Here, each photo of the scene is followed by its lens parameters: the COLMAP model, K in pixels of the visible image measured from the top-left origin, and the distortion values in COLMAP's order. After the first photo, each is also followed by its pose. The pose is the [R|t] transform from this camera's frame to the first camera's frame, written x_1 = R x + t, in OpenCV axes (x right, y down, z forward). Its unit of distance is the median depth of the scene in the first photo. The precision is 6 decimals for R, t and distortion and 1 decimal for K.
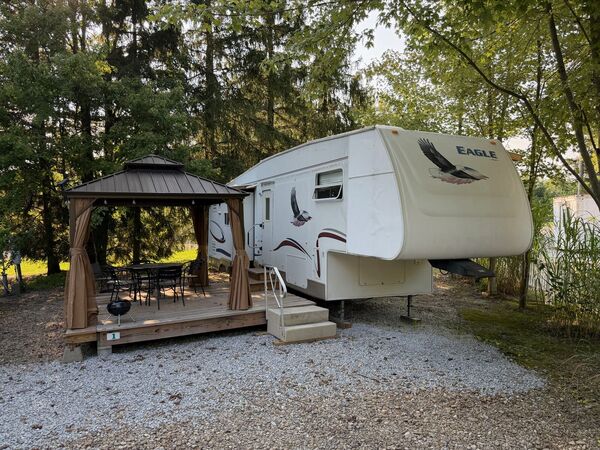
lens RADIAL K [[432.5, 0, 301.0], [0, 432.5, 224.2], [0, 0, 1]] dist [0.029683, -0.013221]
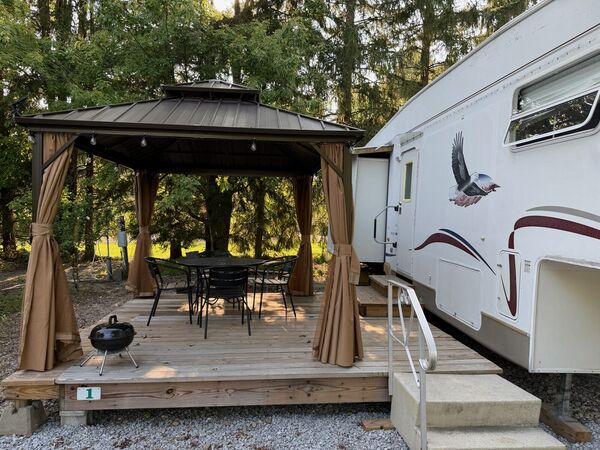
lens RADIAL K [[432.5, 0, 301.4], [0, 432.5, 224.7], [0, 0, 1]] dist [0.029683, -0.013221]
pose [[0.942494, 0.043294, -0.331408, -0.020386], [-0.039497, 0.999054, 0.018189, 0.029178], [0.331882, -0.004053, 0.943312, 0.510512]]
